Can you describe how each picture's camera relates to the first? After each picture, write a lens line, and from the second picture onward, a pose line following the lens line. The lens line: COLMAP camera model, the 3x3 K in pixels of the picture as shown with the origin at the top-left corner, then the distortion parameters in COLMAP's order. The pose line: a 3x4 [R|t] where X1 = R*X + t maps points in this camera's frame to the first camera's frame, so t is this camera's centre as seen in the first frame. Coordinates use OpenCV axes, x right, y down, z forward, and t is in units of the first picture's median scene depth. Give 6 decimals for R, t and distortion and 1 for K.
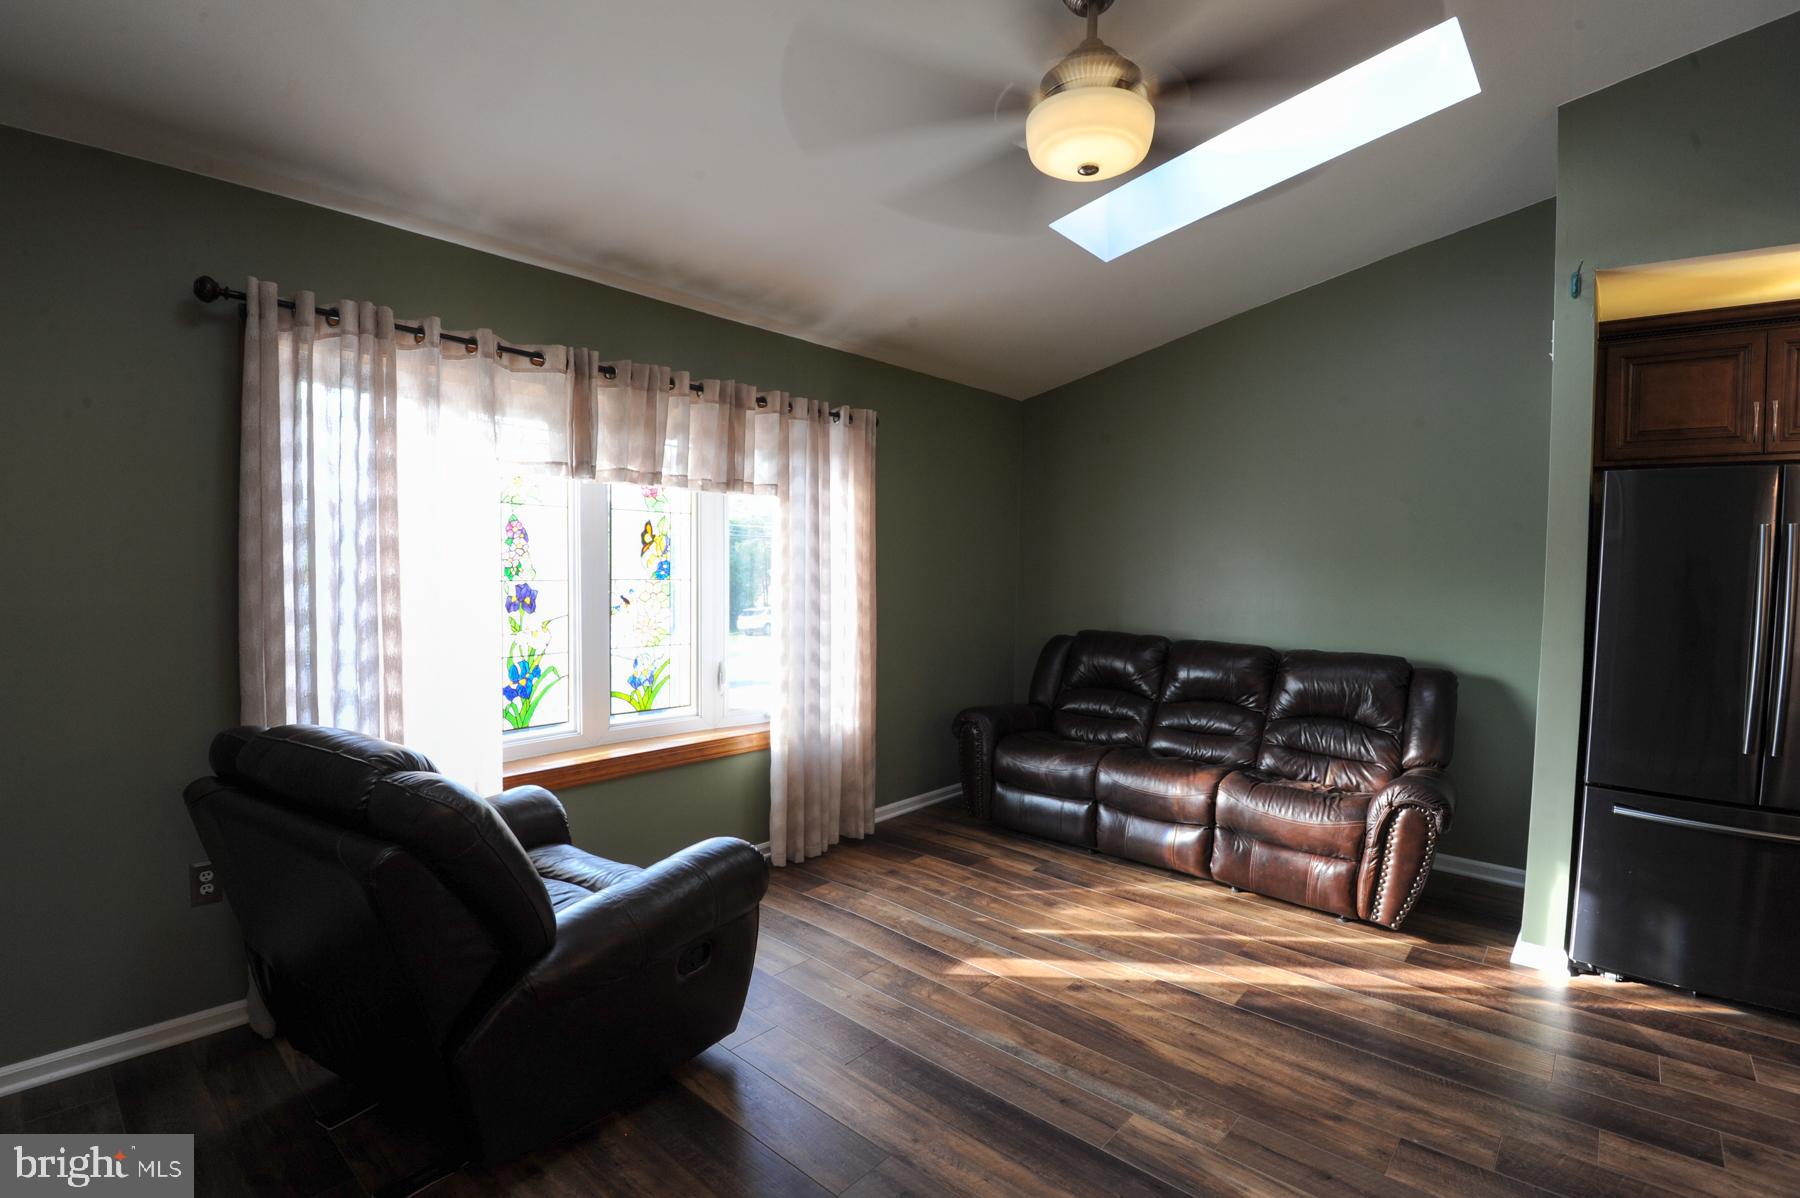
lens RADIAL K [[828.5, 0, 900.0], [0, 828.5, 599.0], [0, 0, 1]] dist [0.000188, -0.020567]
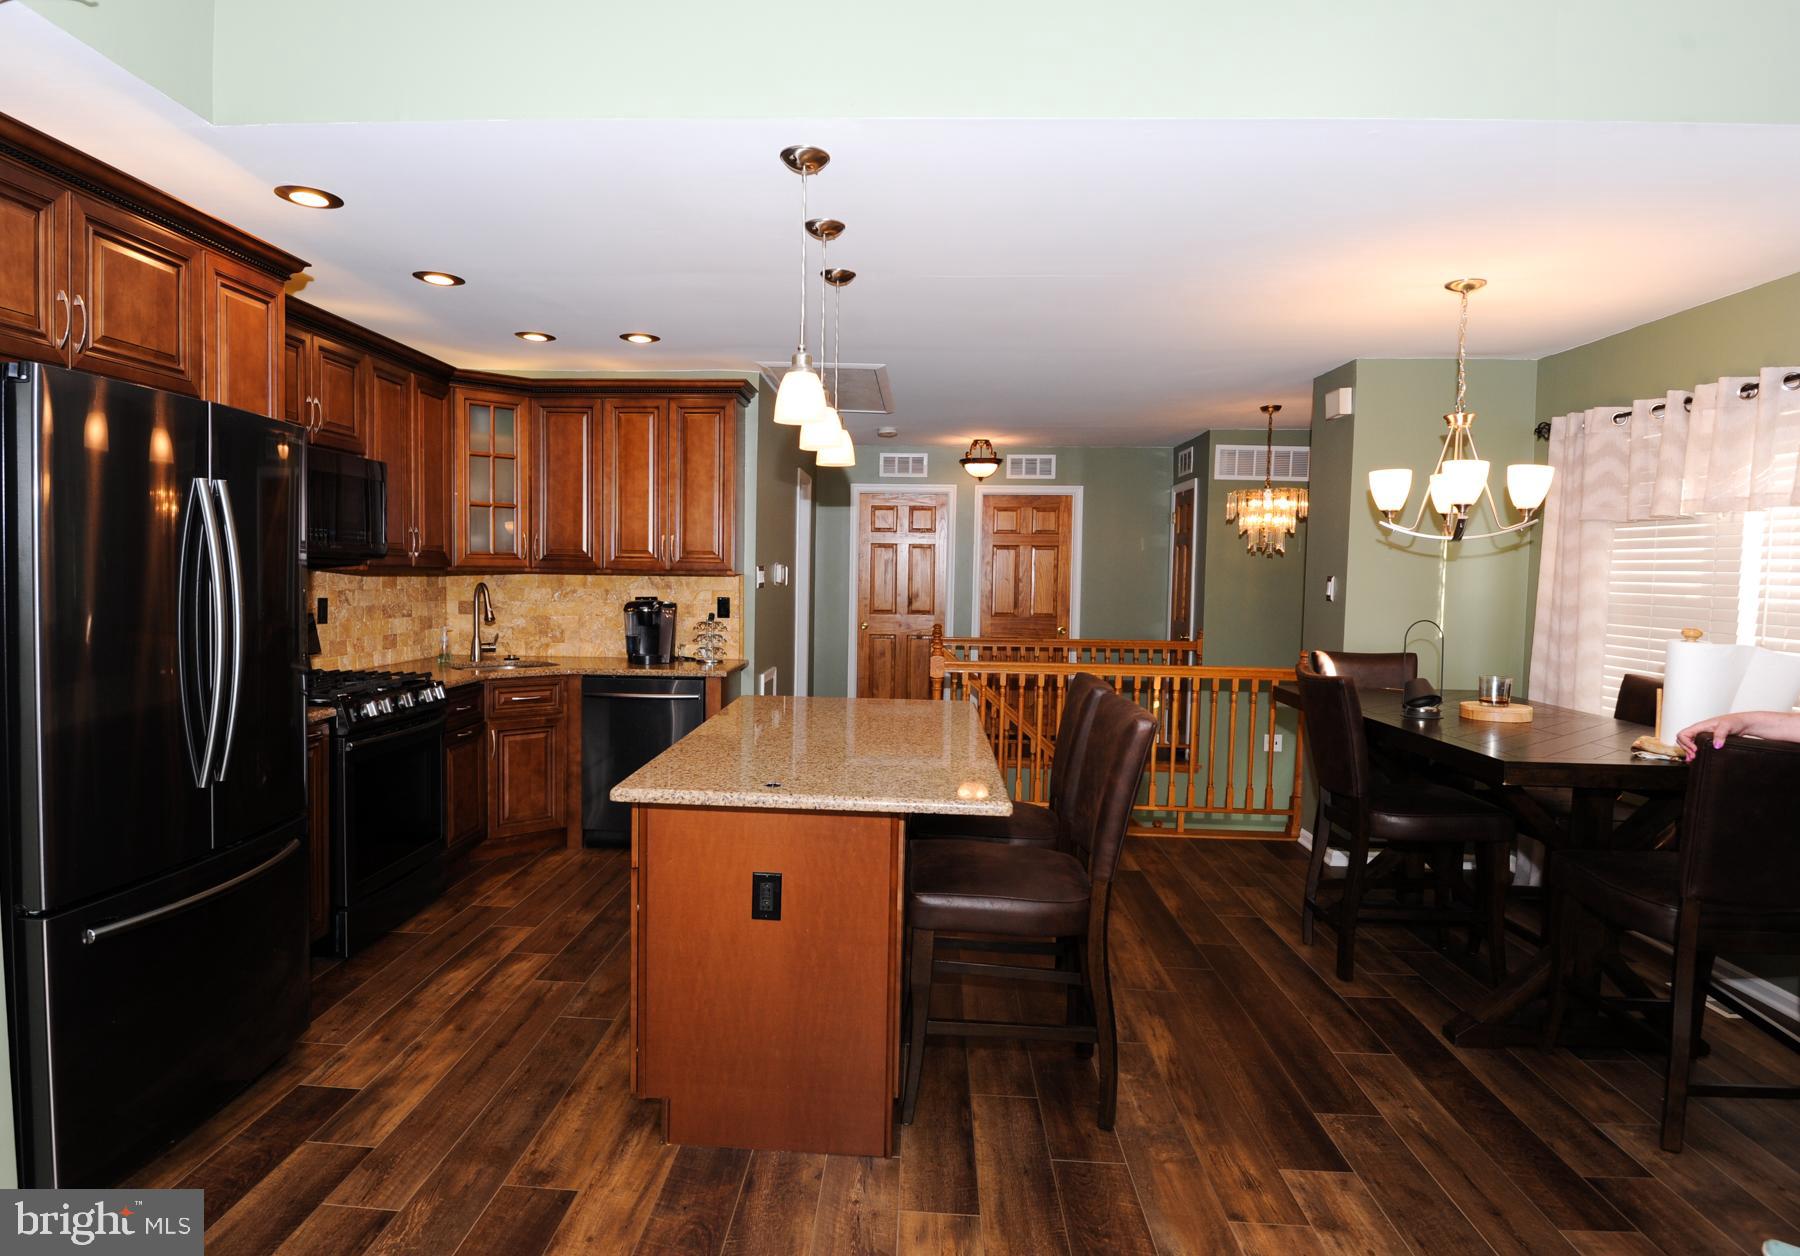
lens RADIAL K [[1016.2, 0, 847.2], [0, 1016.2, 623.3], [0, 0, 1]] dist [0.006039, -0.031276]
pose [[-0.597252, -0.070592, 0.798941, -0.030995], [0.007513, 0.995583, 0.093583, -0.032243], [-0.802019, 0.061895, -0.594083, 0.847354]]
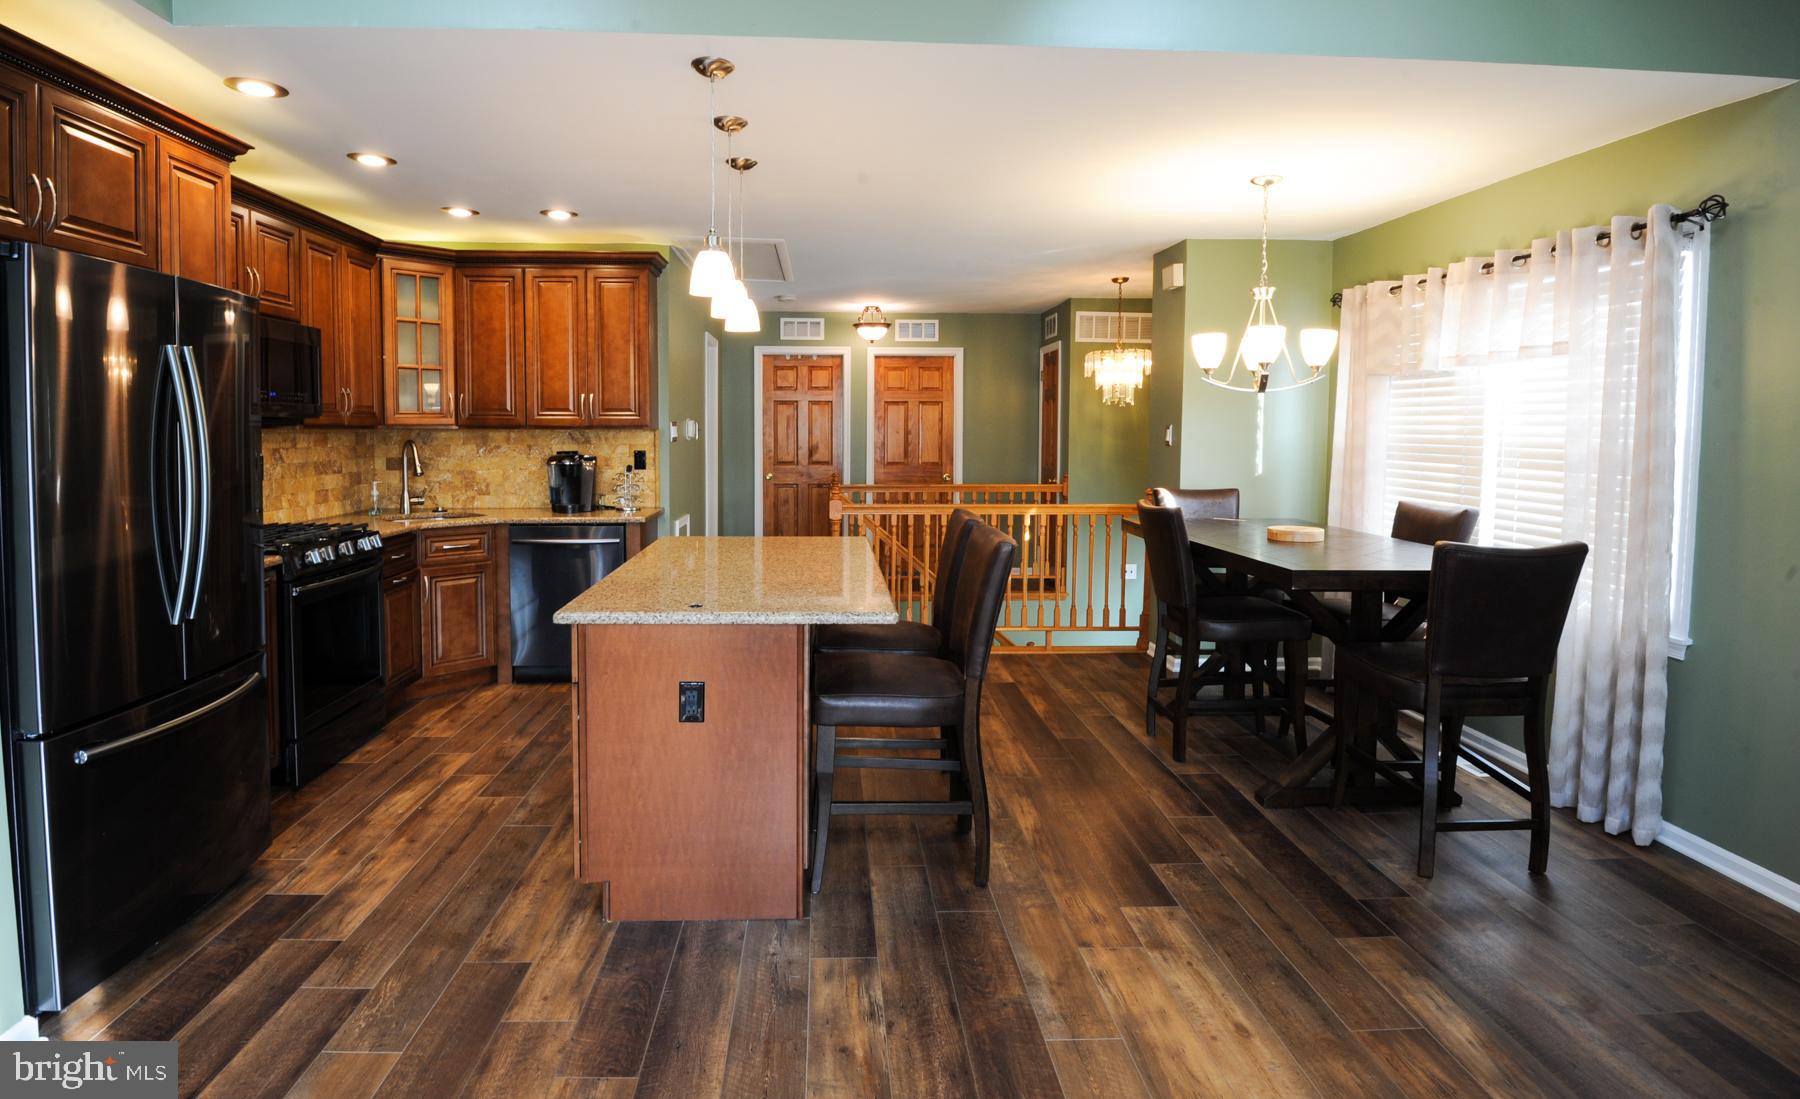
lens RADIAL K [[955.4, 0, 858.0], [0, 955.4, 477.7], [0, 0, 1]] dist [0.002501, -0.032366]
pose [[-0.683409, -0.060225, 0.727547, -0.095570], [0.014749, 0.995249, 0.096239, -0.031032], [-0.729886, 0.076501, -0.679274, 0.901914]]
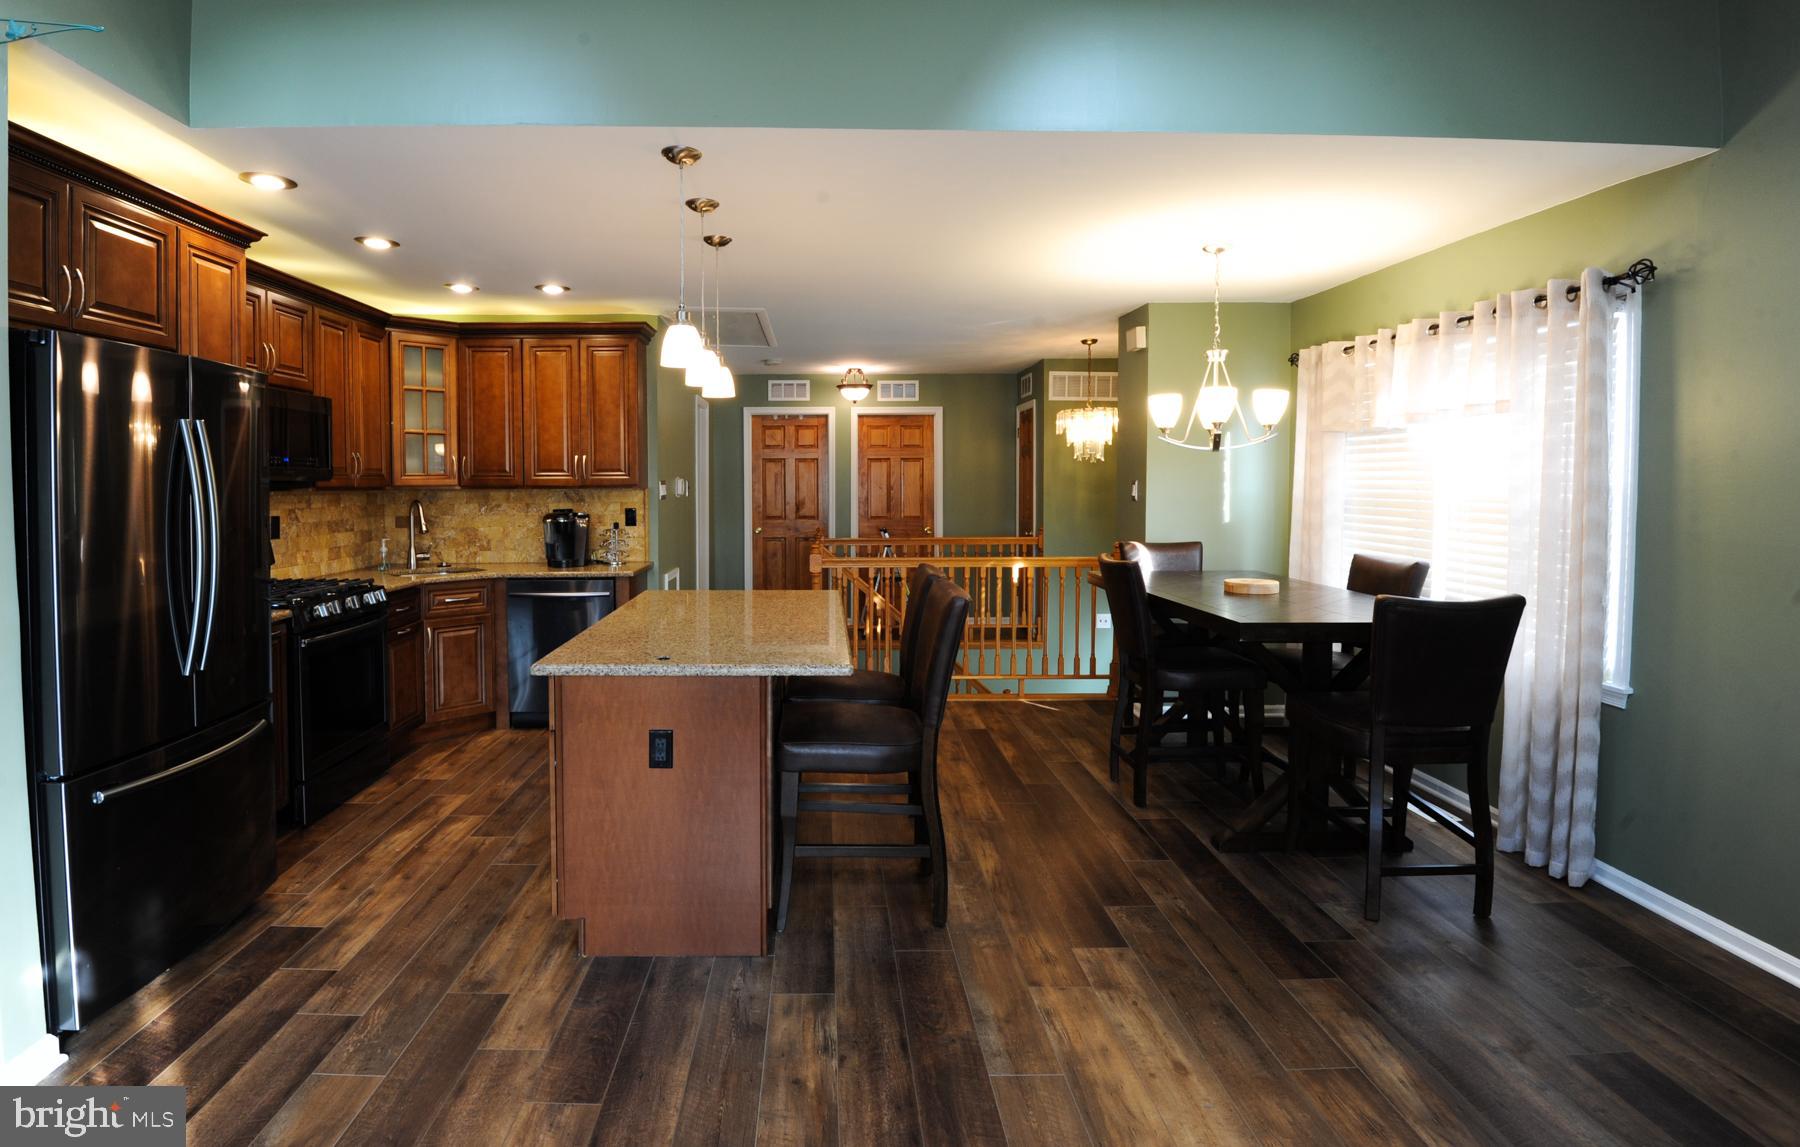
lens RADIAL K [[915.6, 0, 821.8], [0, 915.6, 509.0], [0, 0, 1]] dist [-0.002333, -0.034085]
pose [[-0.657369, -0.040339, 0.752488, -0.128622], [0.023284, 0.997002, 0.073788, -0.038887], [-0.753209, 0.066027, -0.654459, 0.884296]]
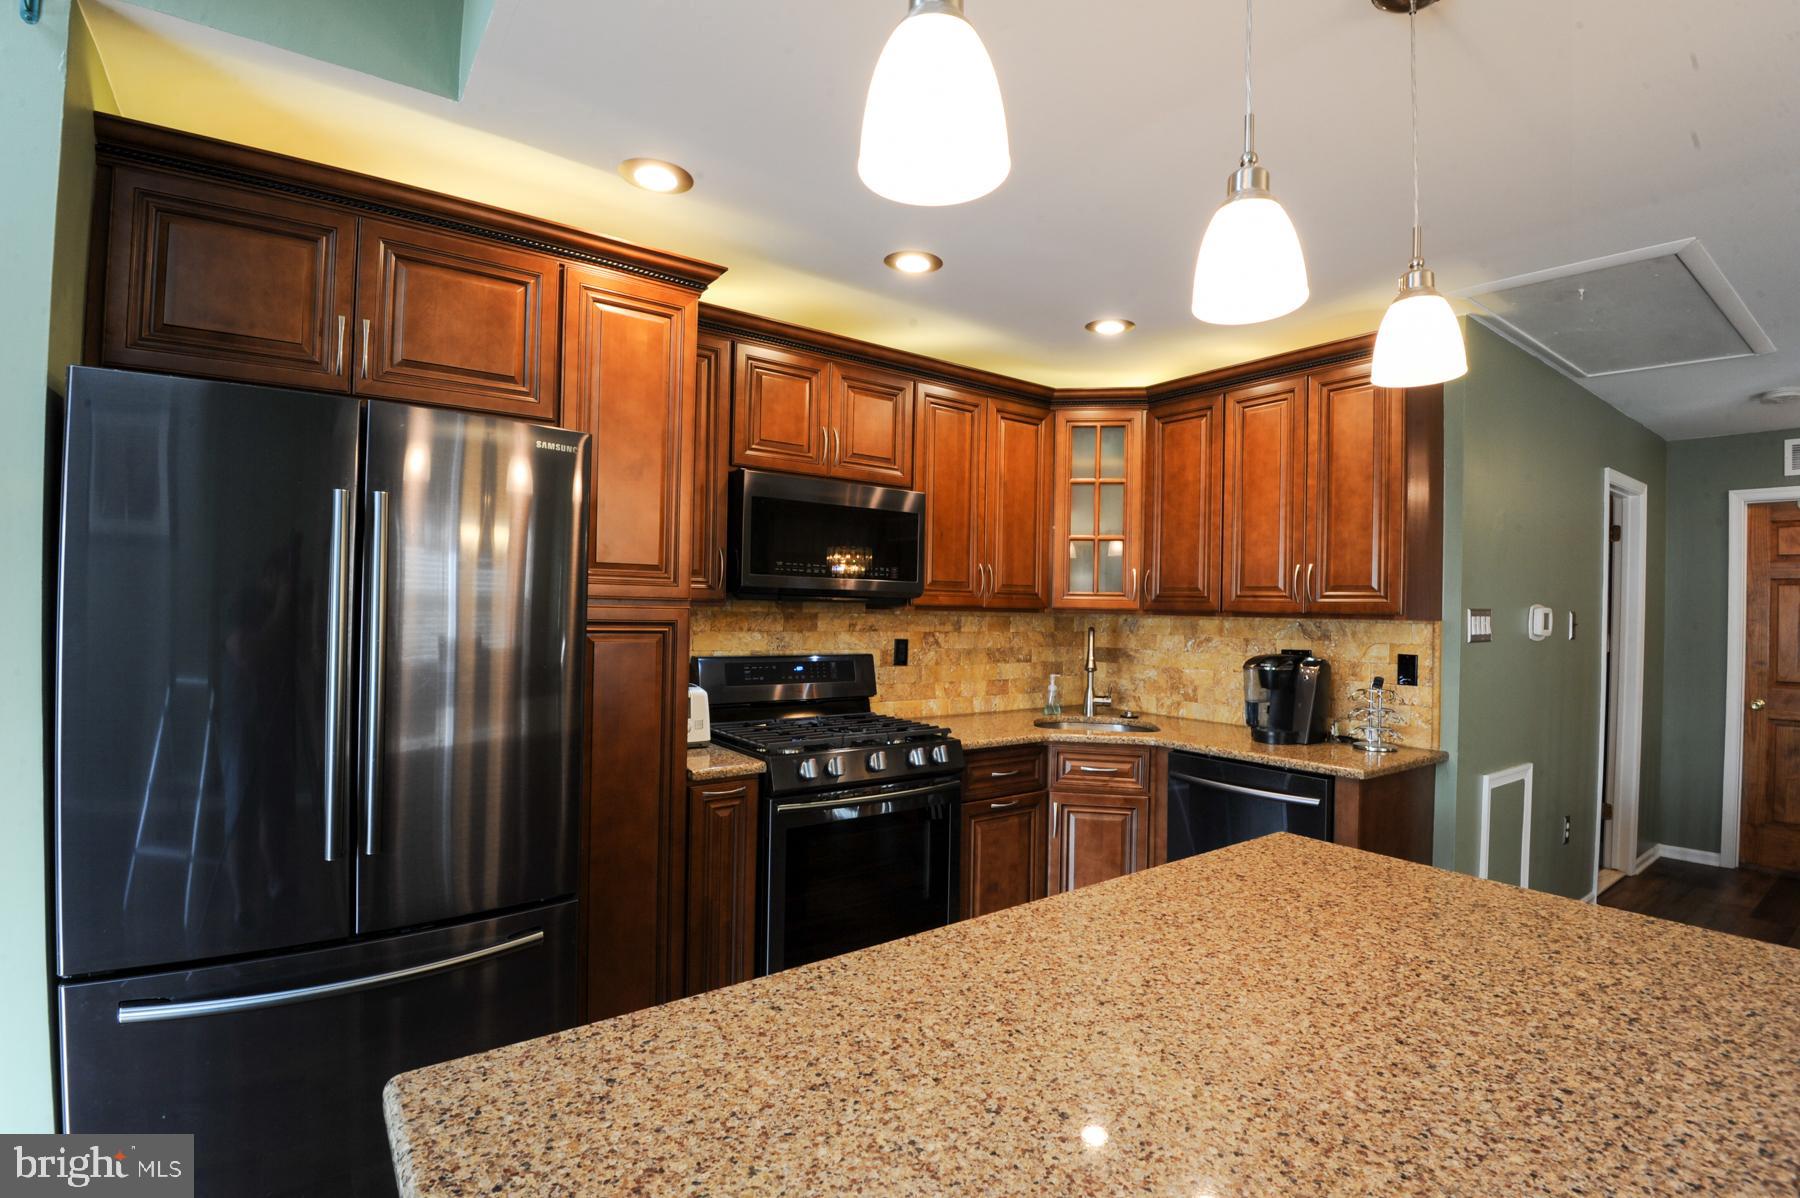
lens RADIAL K [[831.1, 0, 902.7], [0, 831.1, 606.0], [0, 0, 1]] dist [-0.013042, -0.021007]
pose [[0.223763, -0.014142, 0.974541, 0.426798], [0.027181, 0.999596, 0.008265, 0.004596], [-0.974264, 0.024639, 0.224057, 0.337619]]
